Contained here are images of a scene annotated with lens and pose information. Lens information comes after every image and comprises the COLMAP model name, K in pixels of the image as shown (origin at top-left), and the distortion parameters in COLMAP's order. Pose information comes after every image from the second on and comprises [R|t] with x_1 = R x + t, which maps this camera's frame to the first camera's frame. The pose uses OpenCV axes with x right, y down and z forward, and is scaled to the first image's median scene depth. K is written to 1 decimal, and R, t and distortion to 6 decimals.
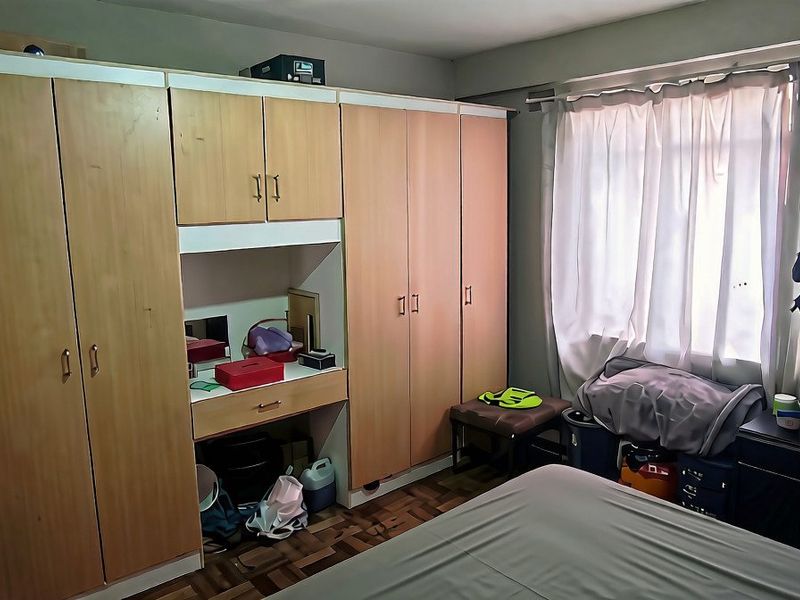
lens RADIAL K [[615.9, 0, 400.0], [0, 615.9, 300.0], [0, 0, 1]] dist [0.071416, -0.144874]
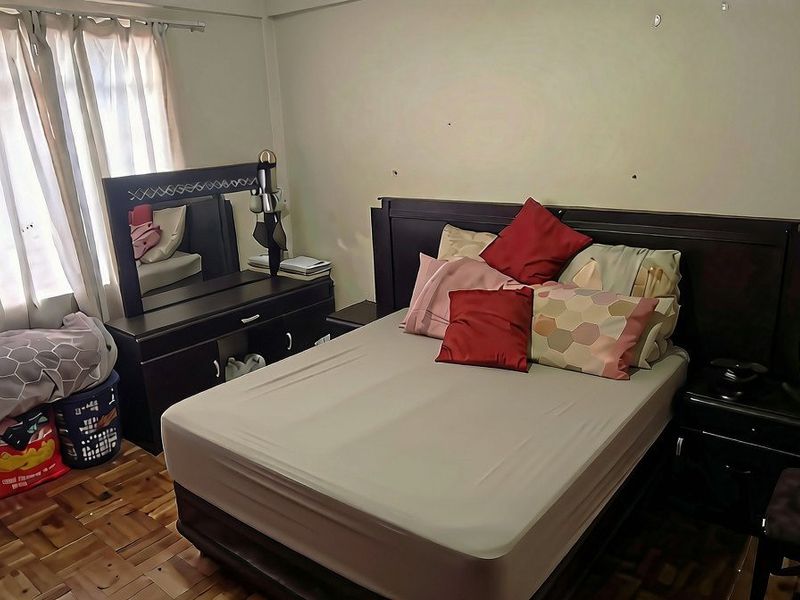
lens RADIAL K [[615.9, 0, 400.0], [0, 615.9, 300.0], [0, 0, 1]] dist [0.071416, -0.144874]
pose [[-0.205276, -0.239886, 0.948850, -0.577327], [0.213611, 0.935141, 0.282633, -0.070780], [-0.955108, 0.260702, -0.140720, 0.591315]]
